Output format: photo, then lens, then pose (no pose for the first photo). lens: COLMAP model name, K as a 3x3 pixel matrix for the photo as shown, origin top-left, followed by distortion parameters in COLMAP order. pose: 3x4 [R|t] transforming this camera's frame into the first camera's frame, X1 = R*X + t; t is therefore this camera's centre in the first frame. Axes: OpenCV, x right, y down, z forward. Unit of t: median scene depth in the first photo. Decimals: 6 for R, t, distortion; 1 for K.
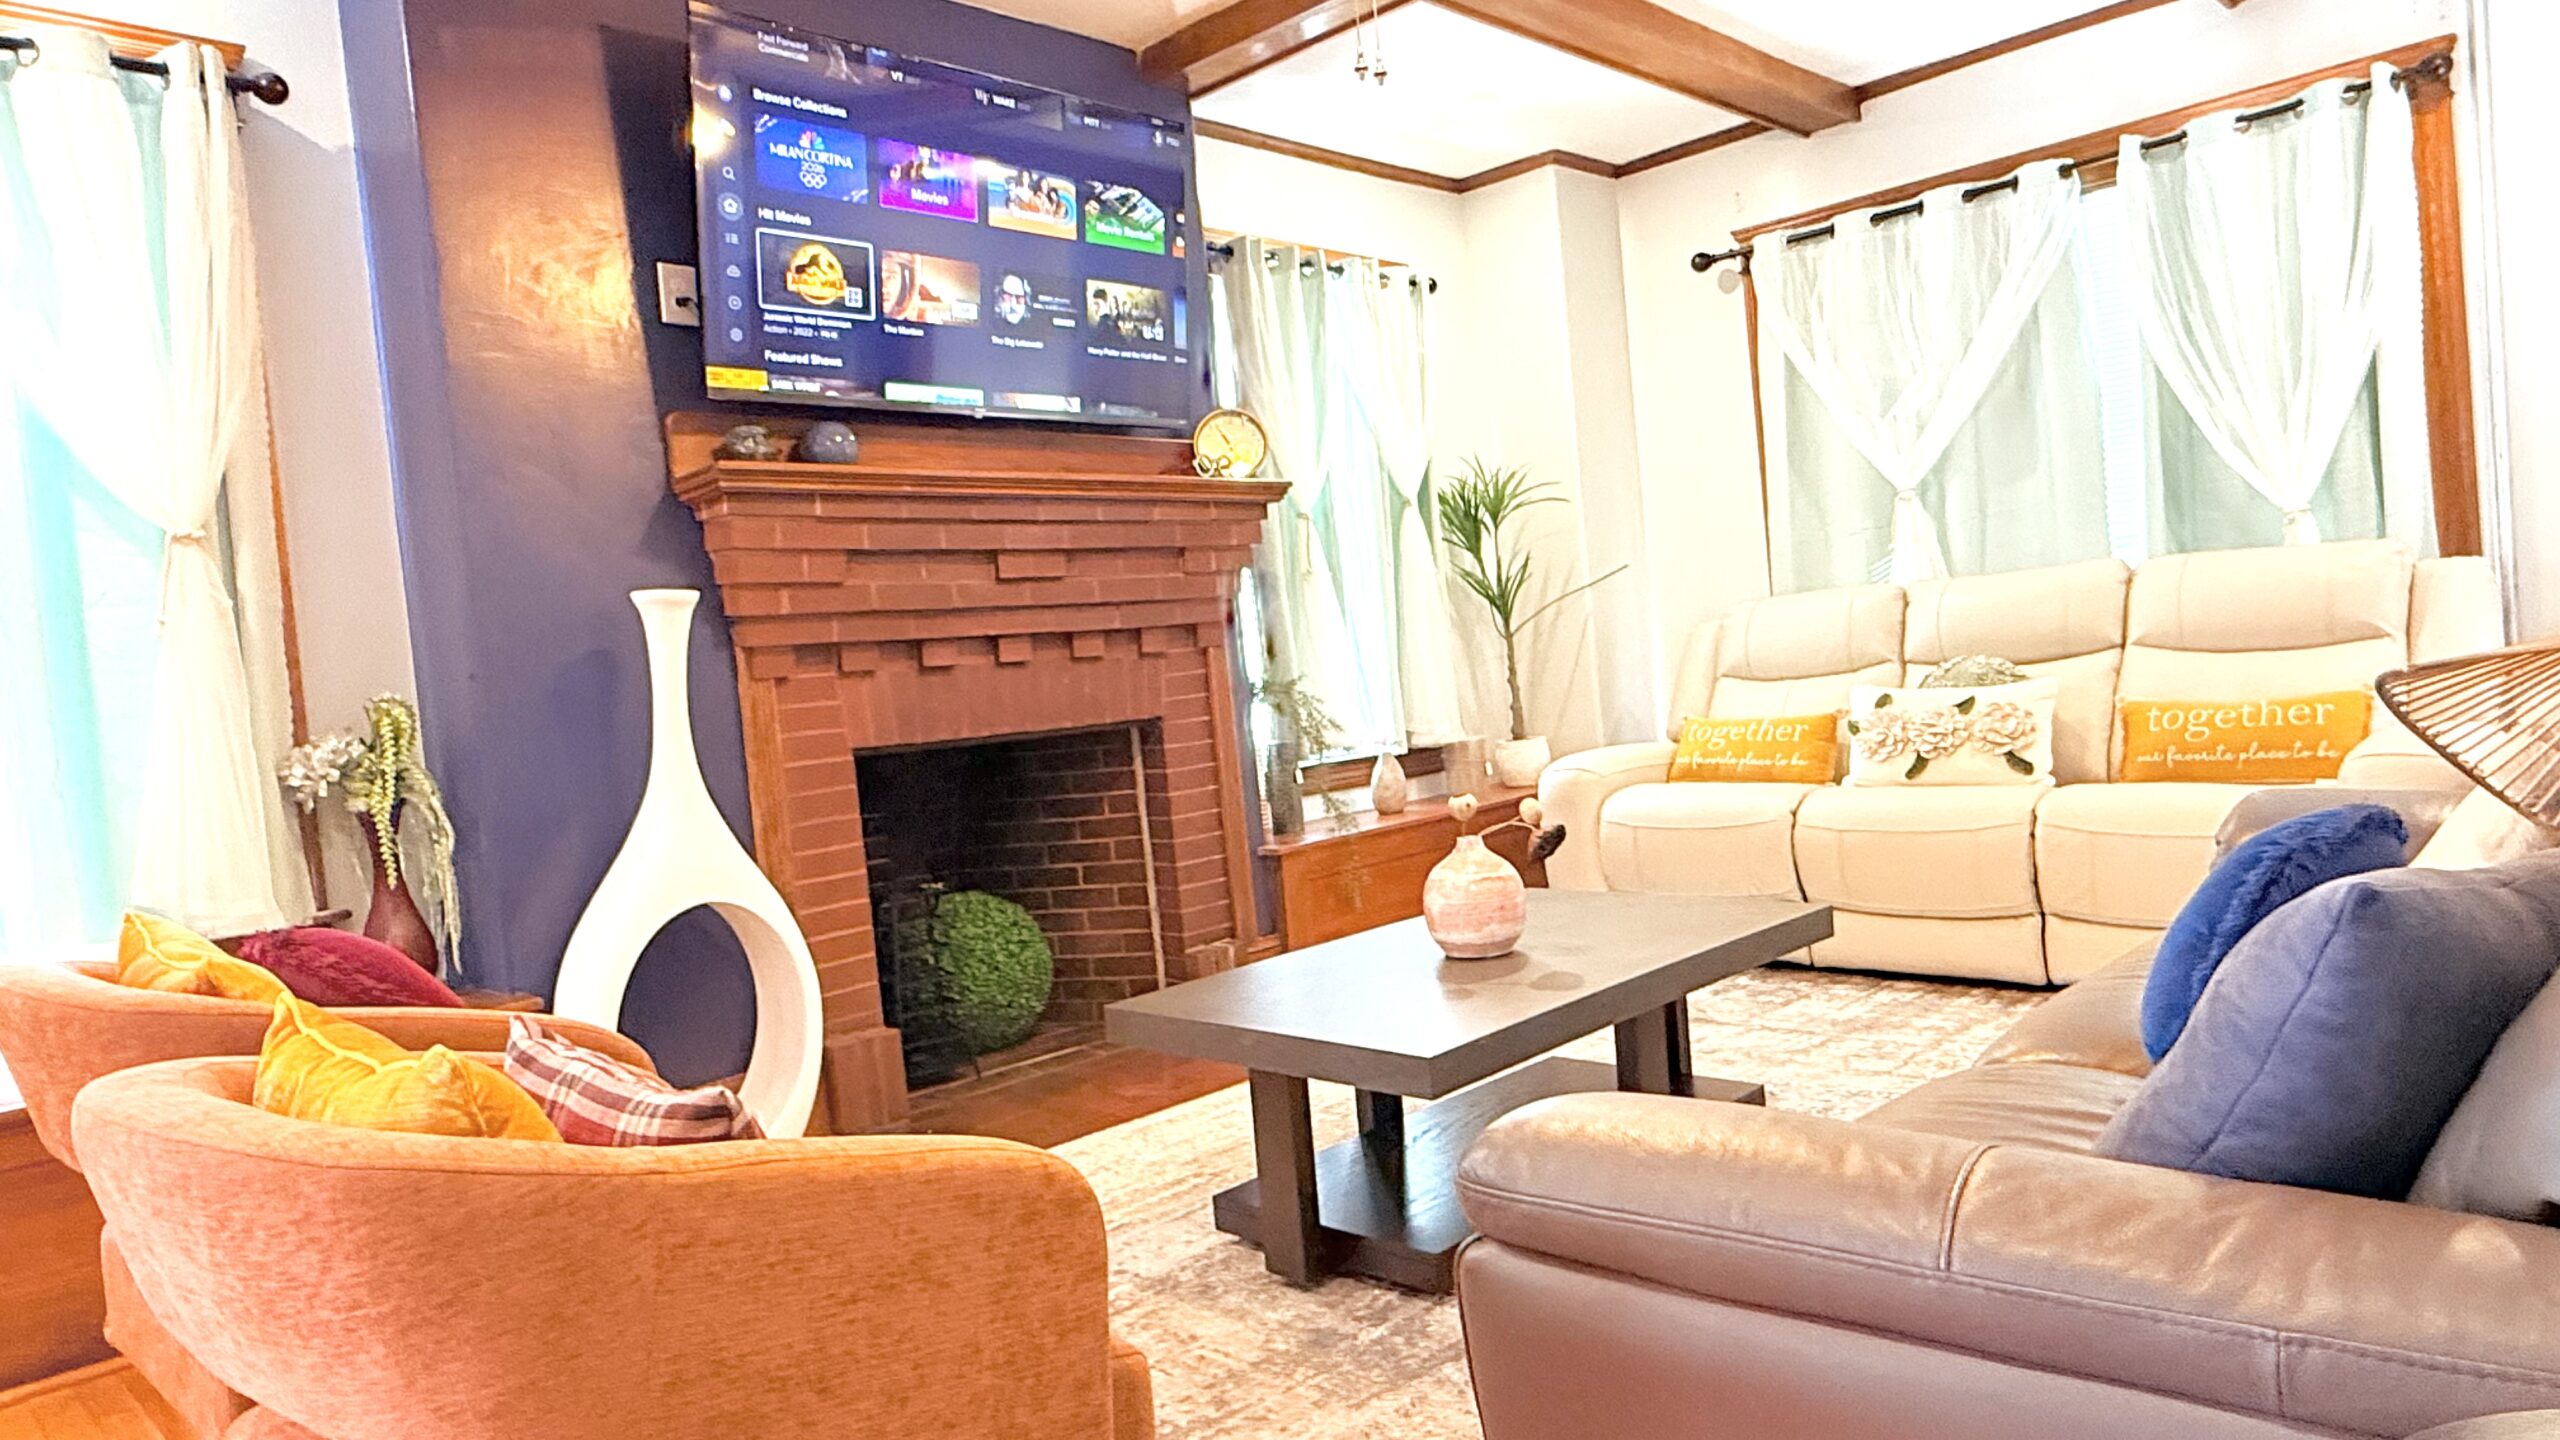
lens RADIAL K [[1571.5, 0, 1280.0], [0, 1571.5, 720.0], [0, 0, 1]] dist [0.003613, 0.013290]
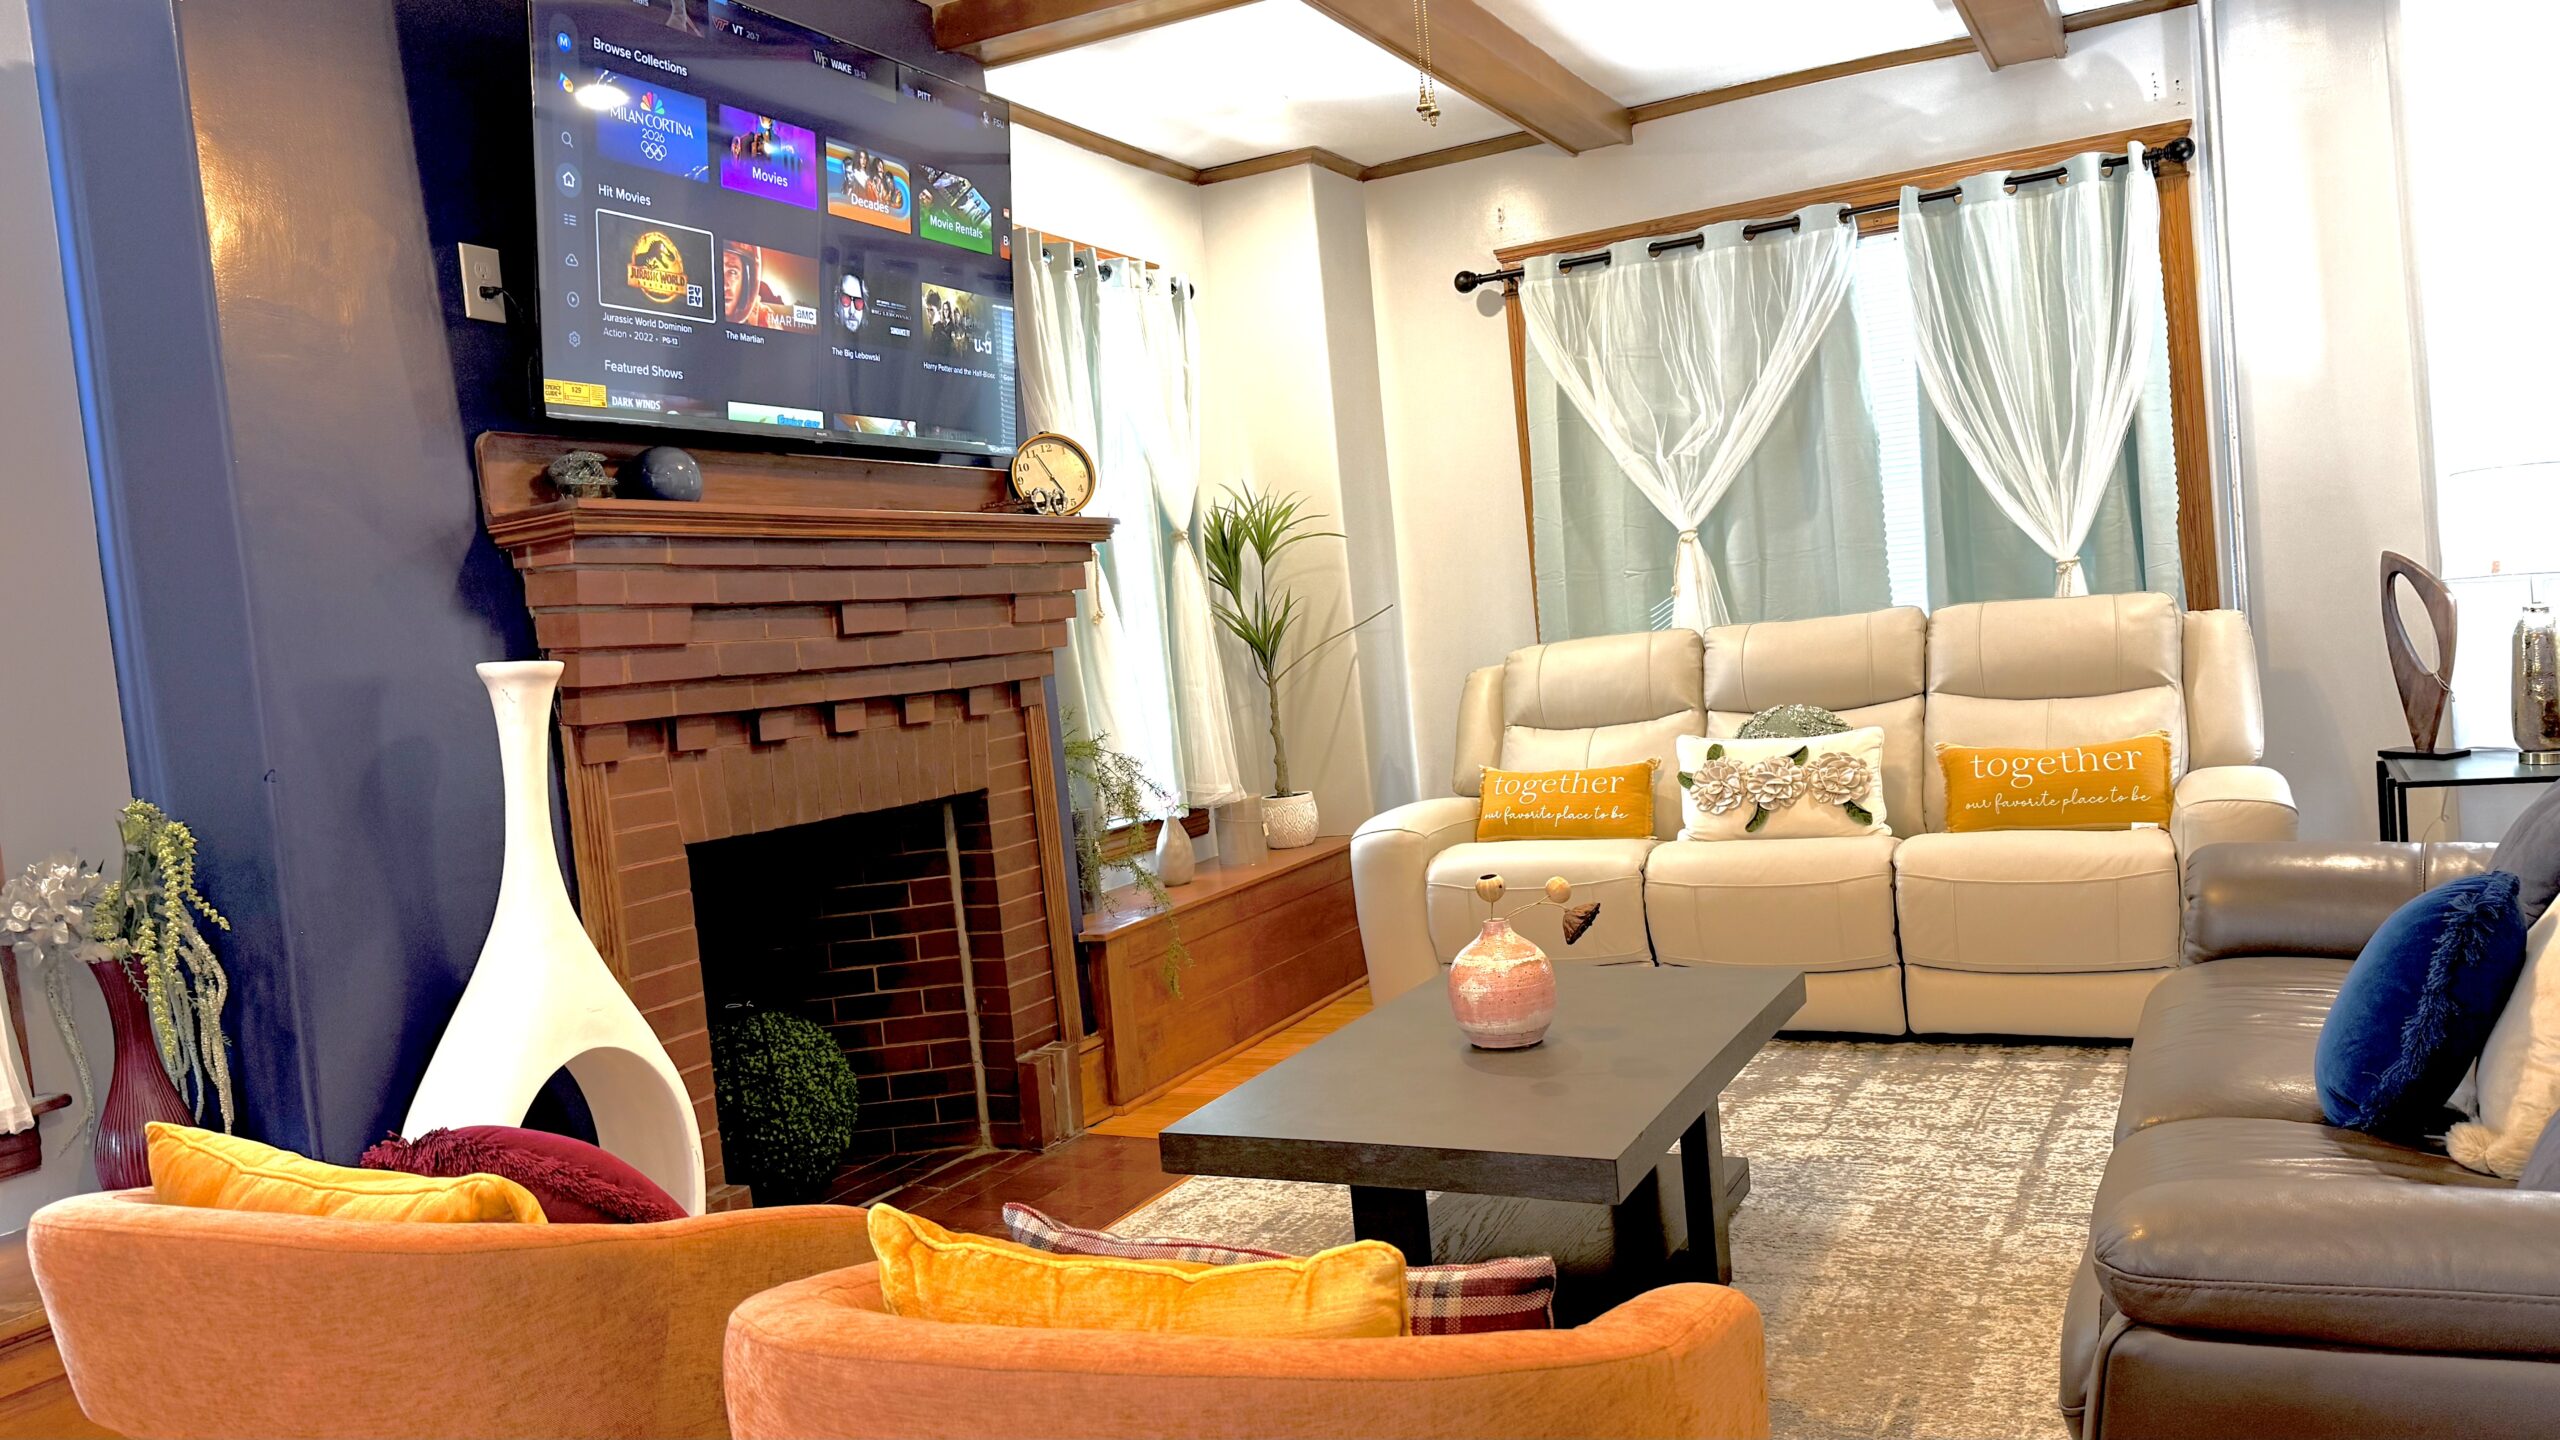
lens RADIAL K [[1841.9, 0, 1280.0], [0, 1841.9, 720.0], [0, 0, 1]] dist [0.160435, -0.216275]
pose [[0.950533, -0.016289, 0.310197, -0.249797], [0.020995, 0.999709, -0.011838, -0.025770], [-0.309914, 0.017765, 0.950598, -0.018326]]
